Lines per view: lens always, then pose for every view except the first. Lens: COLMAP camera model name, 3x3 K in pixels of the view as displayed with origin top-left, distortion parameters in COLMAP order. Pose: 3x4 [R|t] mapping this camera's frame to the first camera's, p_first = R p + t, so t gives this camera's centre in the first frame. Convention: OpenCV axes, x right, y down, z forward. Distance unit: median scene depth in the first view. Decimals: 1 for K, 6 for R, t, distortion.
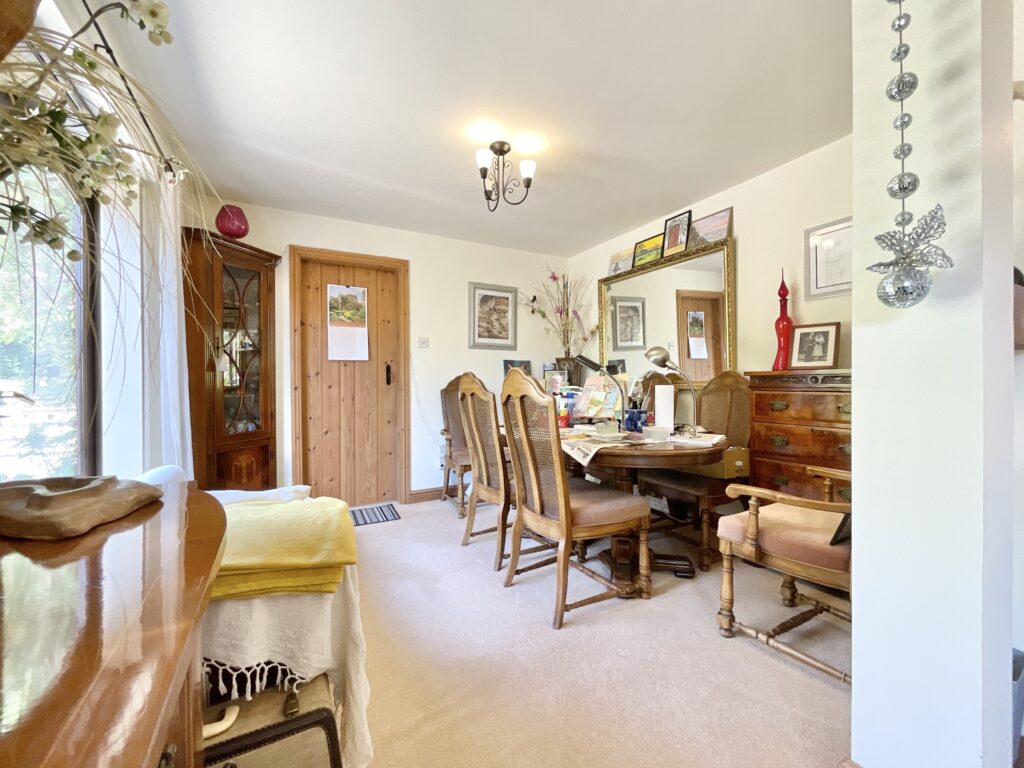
lens RADIAL K [[416.6, 0, 510.7], [0, 416.6, 383.3], [0, 0, 1]] dist [-0.001219, -0.000099]
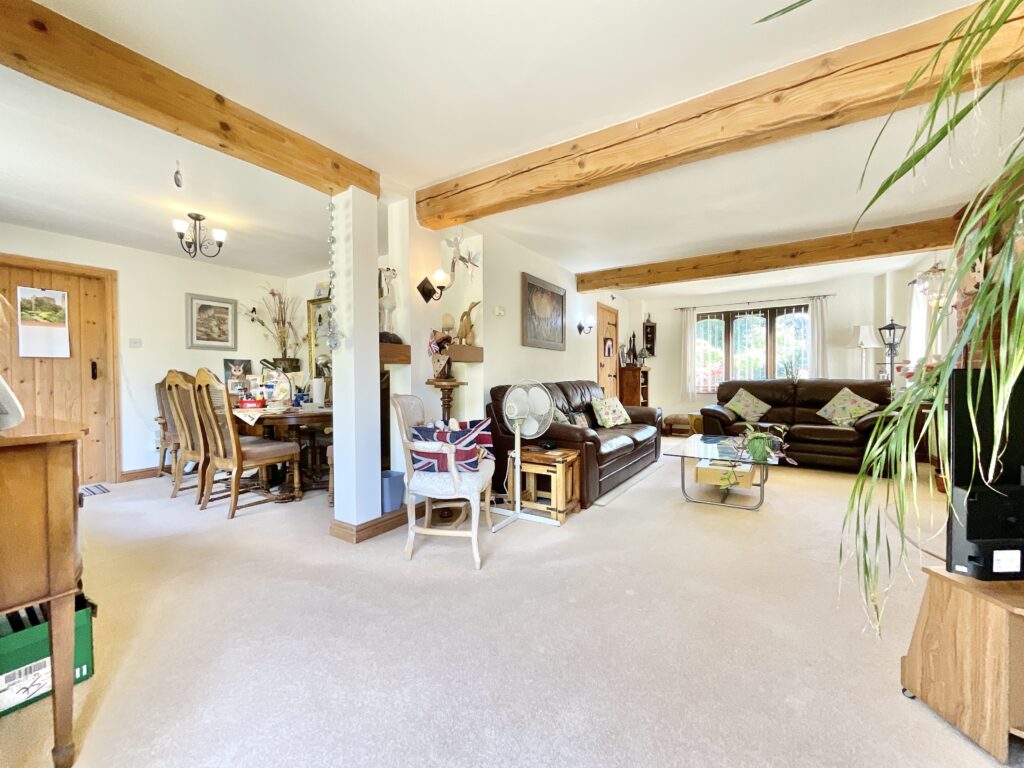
lens RADIAL K [[416.6, 0, 515.5], [0, 416.6, 382.6], [0, 0, 1]] dist [-0.001219, -0.000099]
pose [[0.874095, -0.006587, 0.485710, 0.154424], [0.002163, 0.999951, 0.009667, 0.004151], [-0.485750, -0.007399, 0.874067, -0.535147]]
